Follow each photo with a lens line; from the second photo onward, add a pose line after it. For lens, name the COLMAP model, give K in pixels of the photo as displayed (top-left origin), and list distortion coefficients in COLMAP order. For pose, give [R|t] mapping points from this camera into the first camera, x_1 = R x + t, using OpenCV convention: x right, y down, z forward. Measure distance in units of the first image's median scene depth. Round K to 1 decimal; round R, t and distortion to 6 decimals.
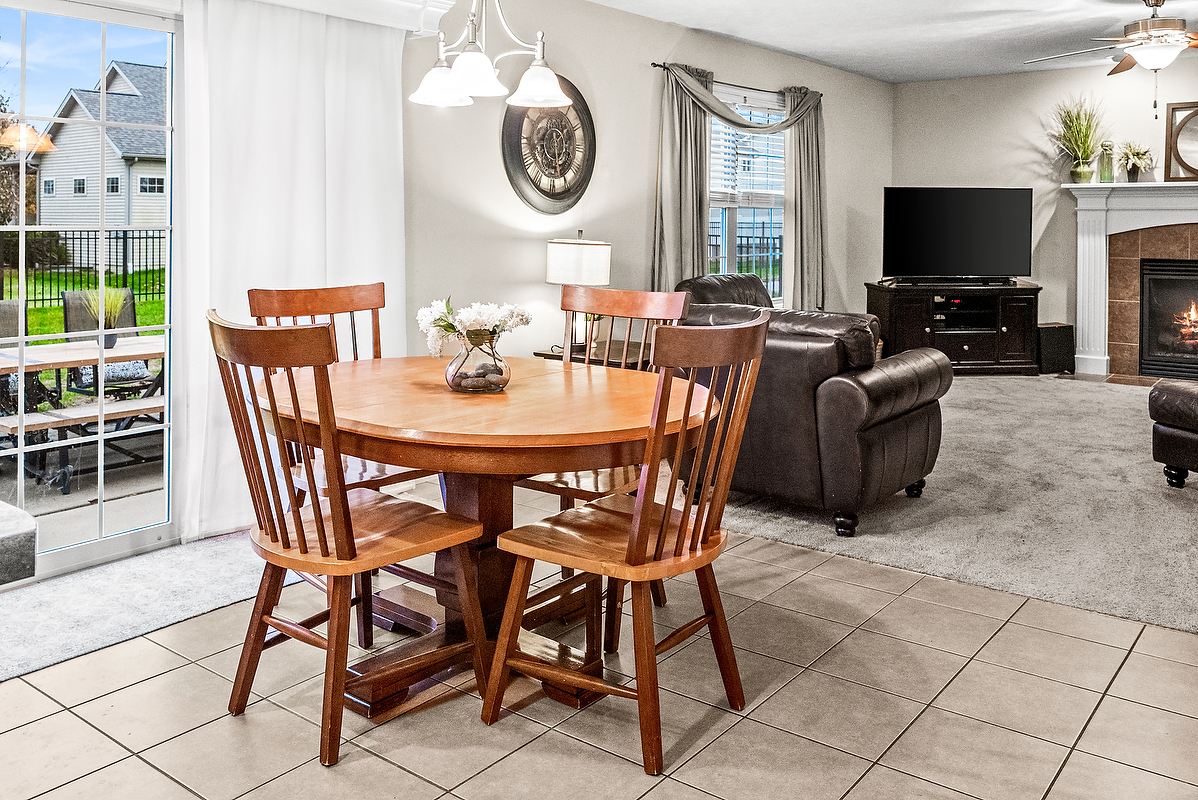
lens RADIAL K [[1016.7, 0, 596.6], [0, 1016.7, 404.2], [0, 0, 1]] dist [0.003035, -0.007641]
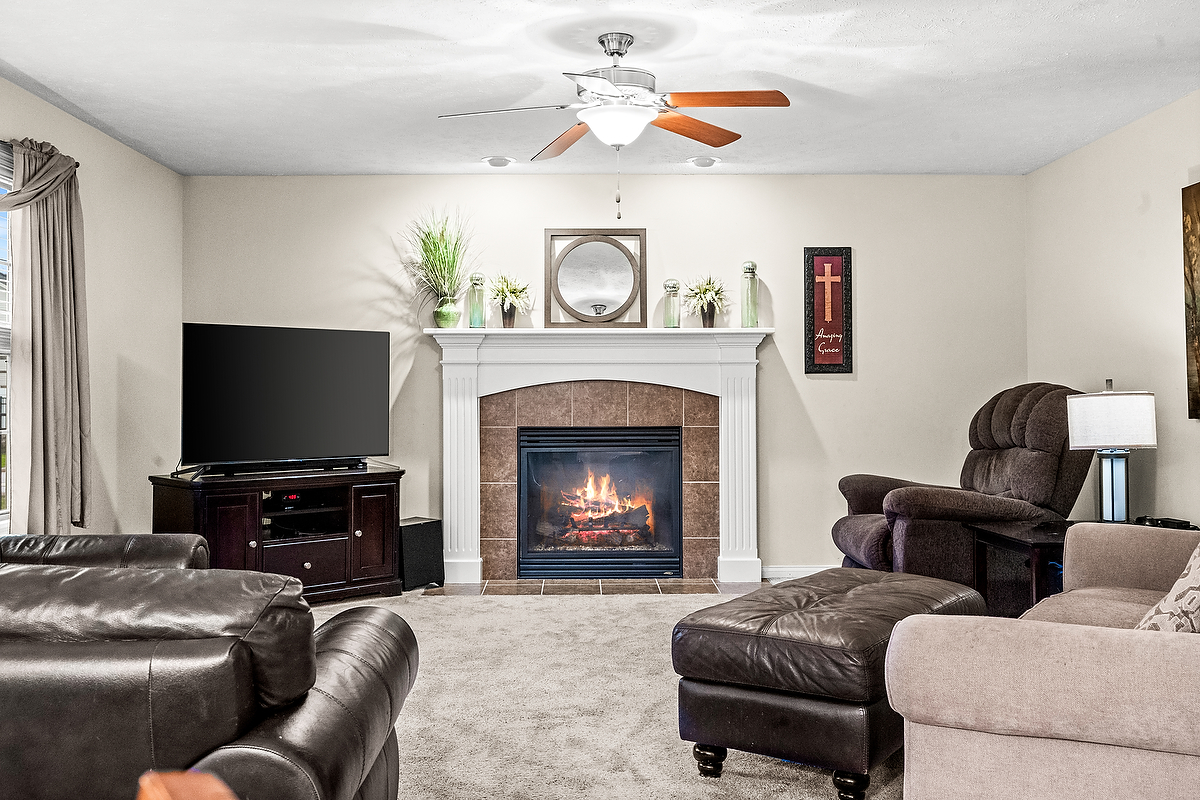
lens RADIAL K [[1170.4, 0, 598.6], [0, 1170.4, 329.5], [0, 0, 1]] dist [-0.000555, 0.000000]
pose [[0.786309, 0.028320, 0.617184, 0.036899], [0.116895, 0.974087, -0.193624, -0.037793], [-0.606675, 0.224394, 0.762623, 0.280702]]
